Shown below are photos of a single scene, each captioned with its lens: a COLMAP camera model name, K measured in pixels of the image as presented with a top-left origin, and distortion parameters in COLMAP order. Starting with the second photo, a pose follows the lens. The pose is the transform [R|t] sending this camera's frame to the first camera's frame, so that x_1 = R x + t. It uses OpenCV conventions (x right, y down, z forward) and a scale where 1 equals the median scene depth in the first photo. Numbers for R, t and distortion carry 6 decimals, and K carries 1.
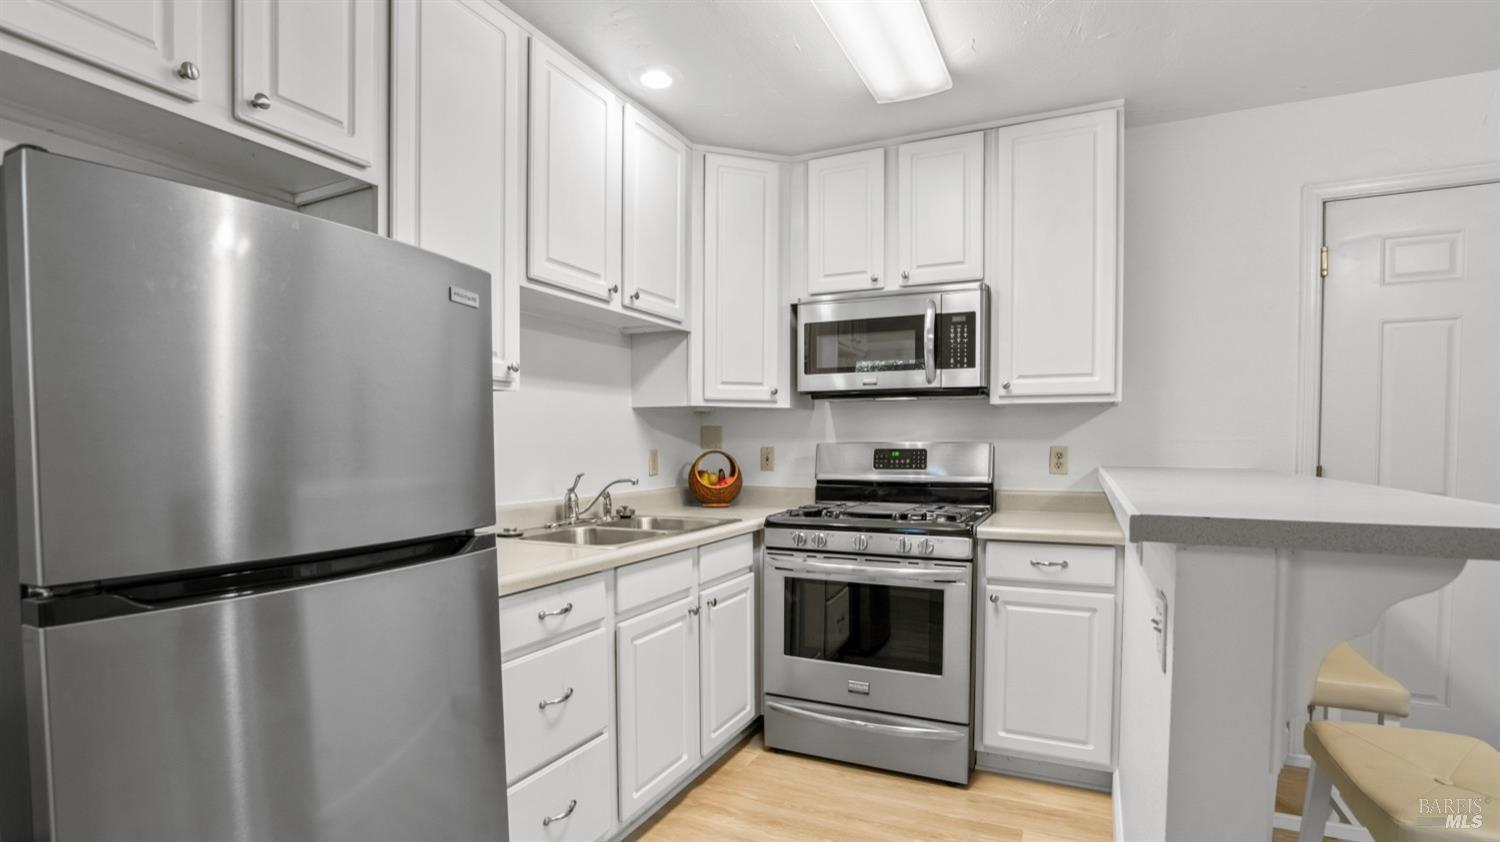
lens RADIAL K [[707.5, 0, 750.6], [0, 707.5, 461.0], [0, 0, 1]] dist [-0.039020, -0.000026]
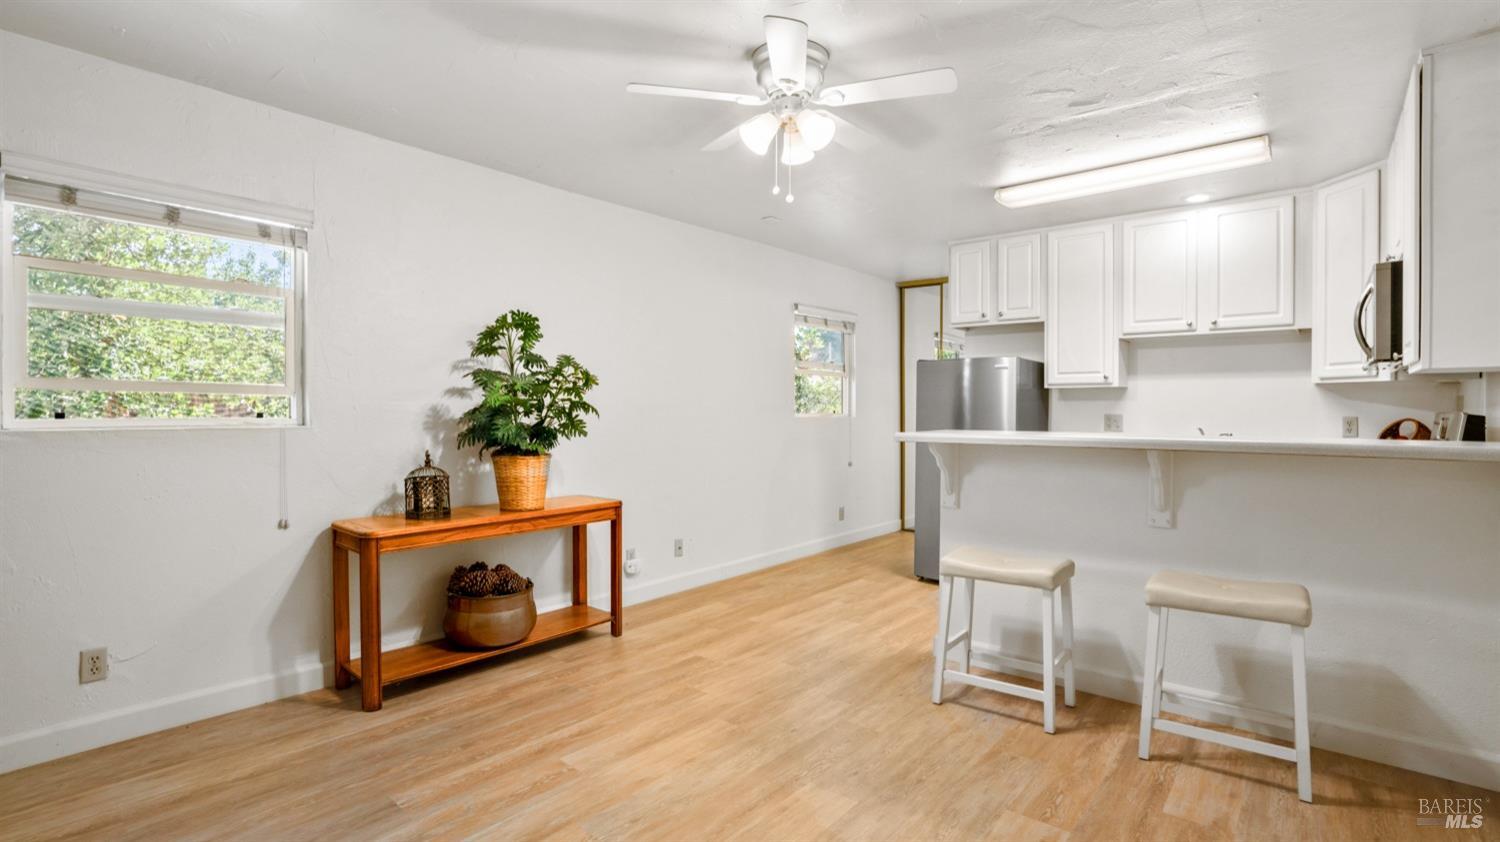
lens RADIAL K [[701.9, 0, 744.4], [0, 701.9, 422.7], [0, 0, 1]] dist [-0.060682, 0.025559]
pose [[-0.250394, 0.020258, -0.967932, 1.514326], [-0.028367, 0.999198, 0.028251, -0.011073], [0.967728, 0.034531, -0.249619, 0.303506]]
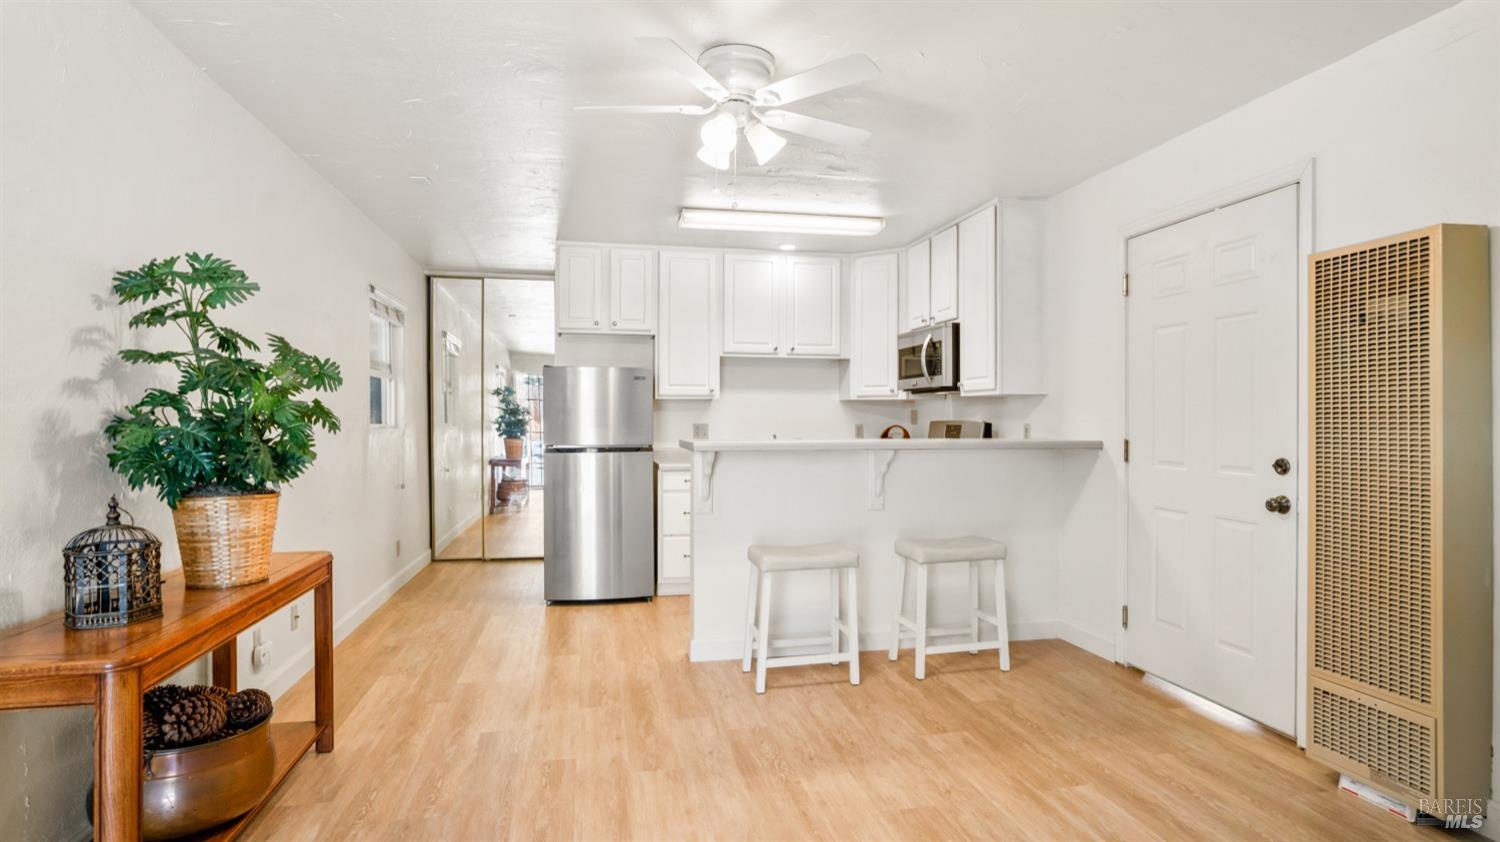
lens RADIAL K [[785.3, 0, 759.9], [0, 785.3, 425.3], [0, 0, 1]] dist [-0.029609, 0.001745]
pose [[0.616216, 0.009029, -0.787526, 1.433649], [-0.025188, 0.999649, -0.008248, 0.010477], [0.787175, 0.024919, 0.616227, -0.440184]]
